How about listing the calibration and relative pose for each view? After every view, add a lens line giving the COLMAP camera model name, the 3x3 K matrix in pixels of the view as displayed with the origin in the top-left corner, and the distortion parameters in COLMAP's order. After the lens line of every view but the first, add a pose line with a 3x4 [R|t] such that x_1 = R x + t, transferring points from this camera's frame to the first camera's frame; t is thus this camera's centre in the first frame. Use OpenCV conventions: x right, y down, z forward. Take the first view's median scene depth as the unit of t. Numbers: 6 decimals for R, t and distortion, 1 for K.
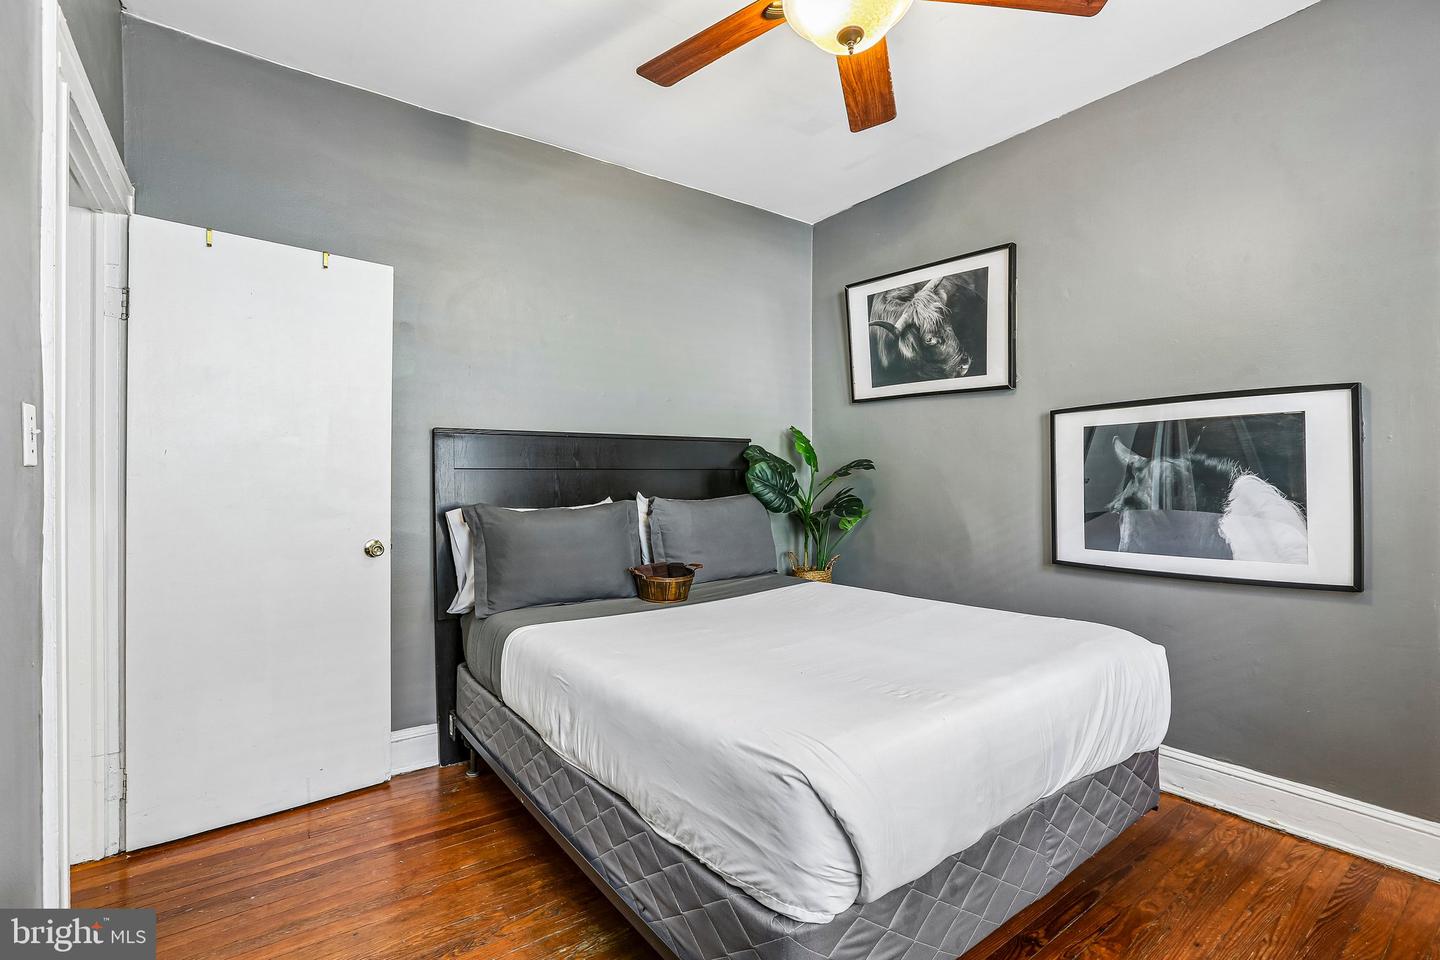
lens RADIAL K [[665.6, 0, 713.0], [0, 665.6, 477.9], [0, 0, 1]] dist [-0.021127, 0.002150]
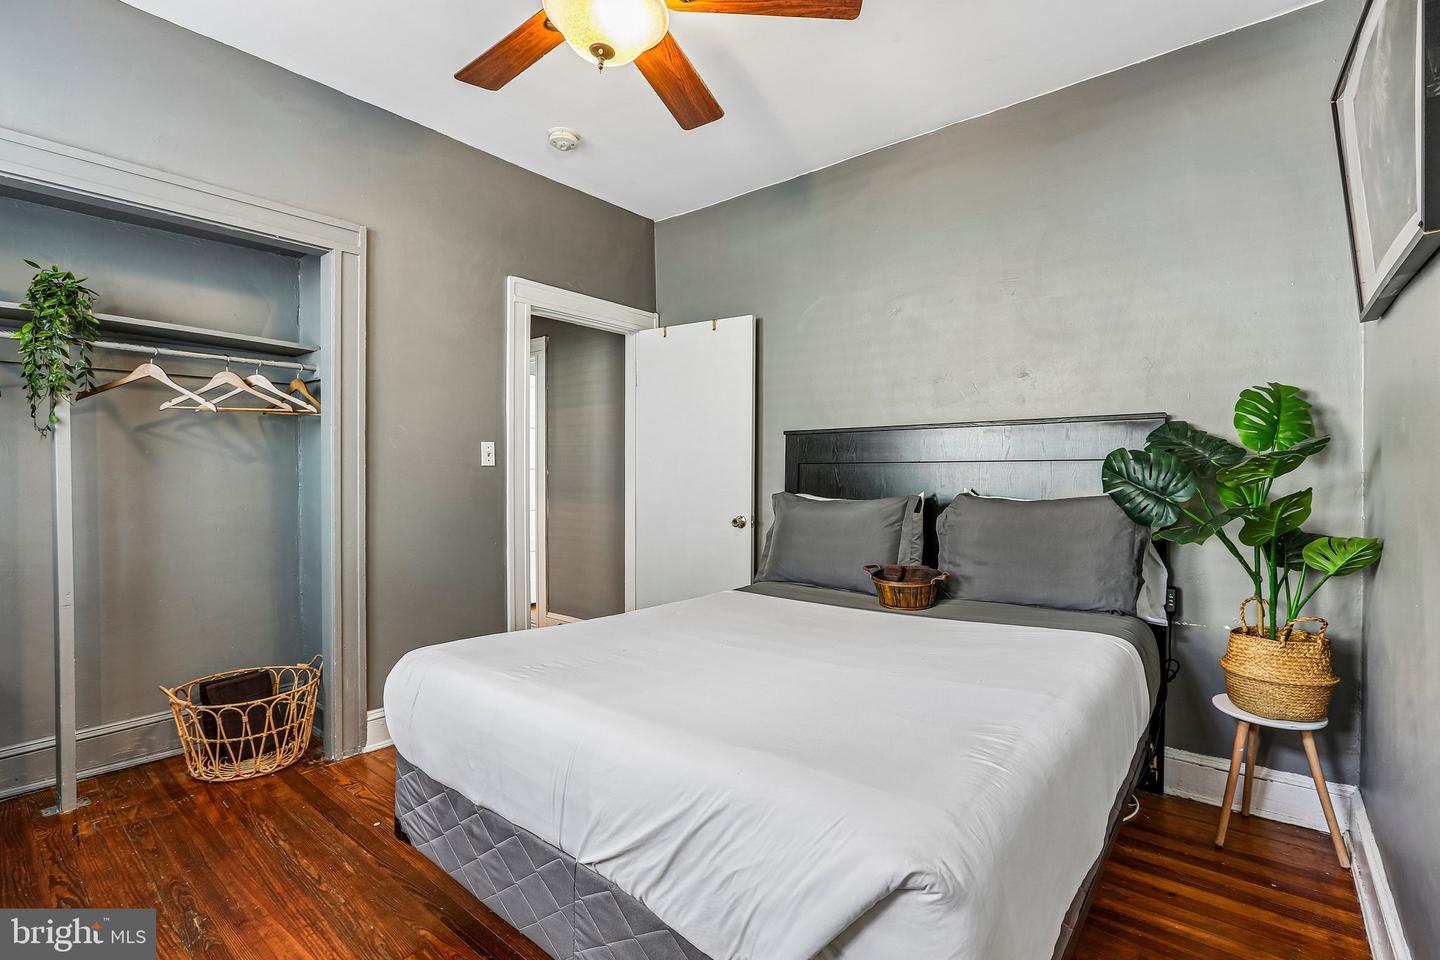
lens RADIAL K [[665.6, 0, 711.1], [0, 665.6, 470.0], [0, 0, 1]] dist [-0.021127, 0.002150]
pose [[0.242925, 0.001379, -0.970044, 0.674007], [-0.006636, 0.999978, -0.000241, 0.000473], [0.970022, 0.006495, 0.242928, 0.485769]]
